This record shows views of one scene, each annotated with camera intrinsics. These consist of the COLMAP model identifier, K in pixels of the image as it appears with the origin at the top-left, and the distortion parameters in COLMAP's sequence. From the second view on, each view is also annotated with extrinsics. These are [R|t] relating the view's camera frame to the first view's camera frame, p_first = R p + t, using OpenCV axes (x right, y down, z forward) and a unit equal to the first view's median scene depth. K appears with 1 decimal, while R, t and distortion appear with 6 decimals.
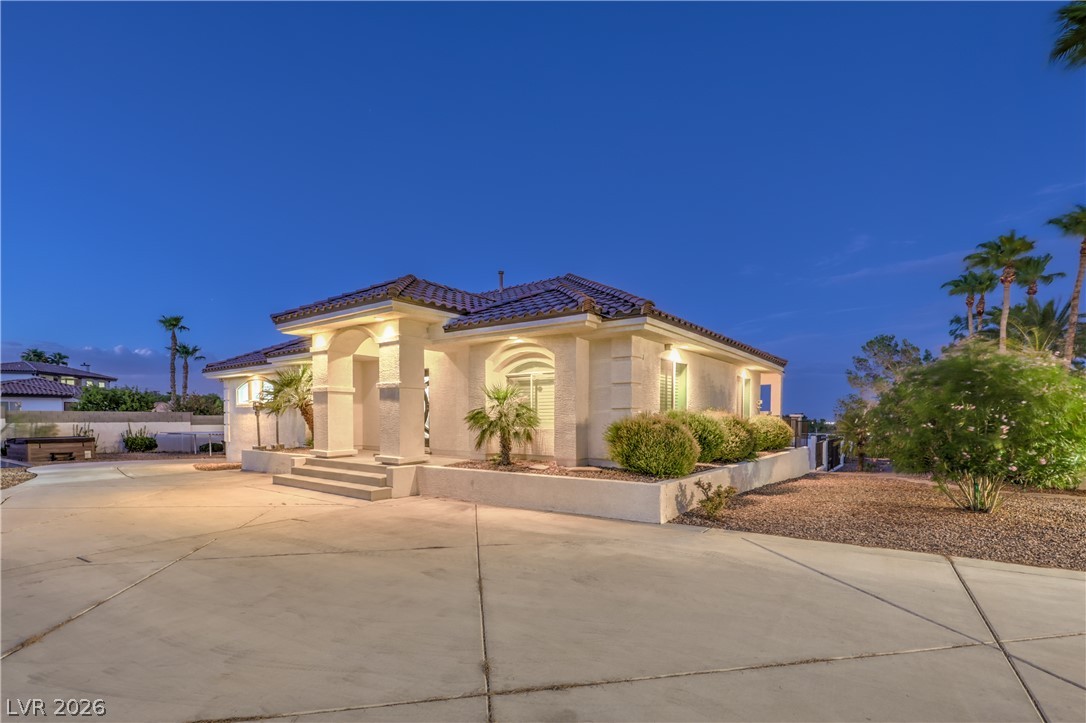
lens RADIAL K [[476.4, 0, 546.4], [0, 476.4, 432.0], [0, 0, 1]] dist [0.000379, -0.000001]
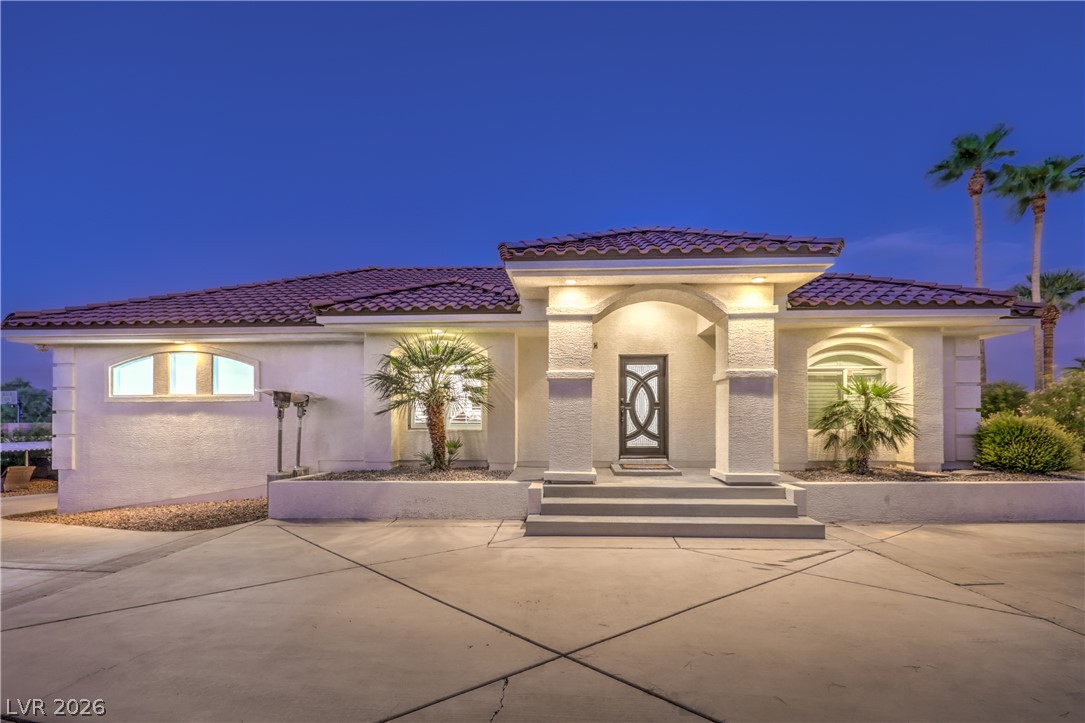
lens RADIAL K [[449.7, 0, 545.8], [0, 449.7, 405.8], [0, 0, 1]] dist [0.000581, -0.000024]
pose [[0.839298, 0.006367, 0.543634, -0.353359], [0.021590, 0.998752, -0.045028, -0.009809], [-0.543243, 0.049529, 0.838114, 0.223380]]
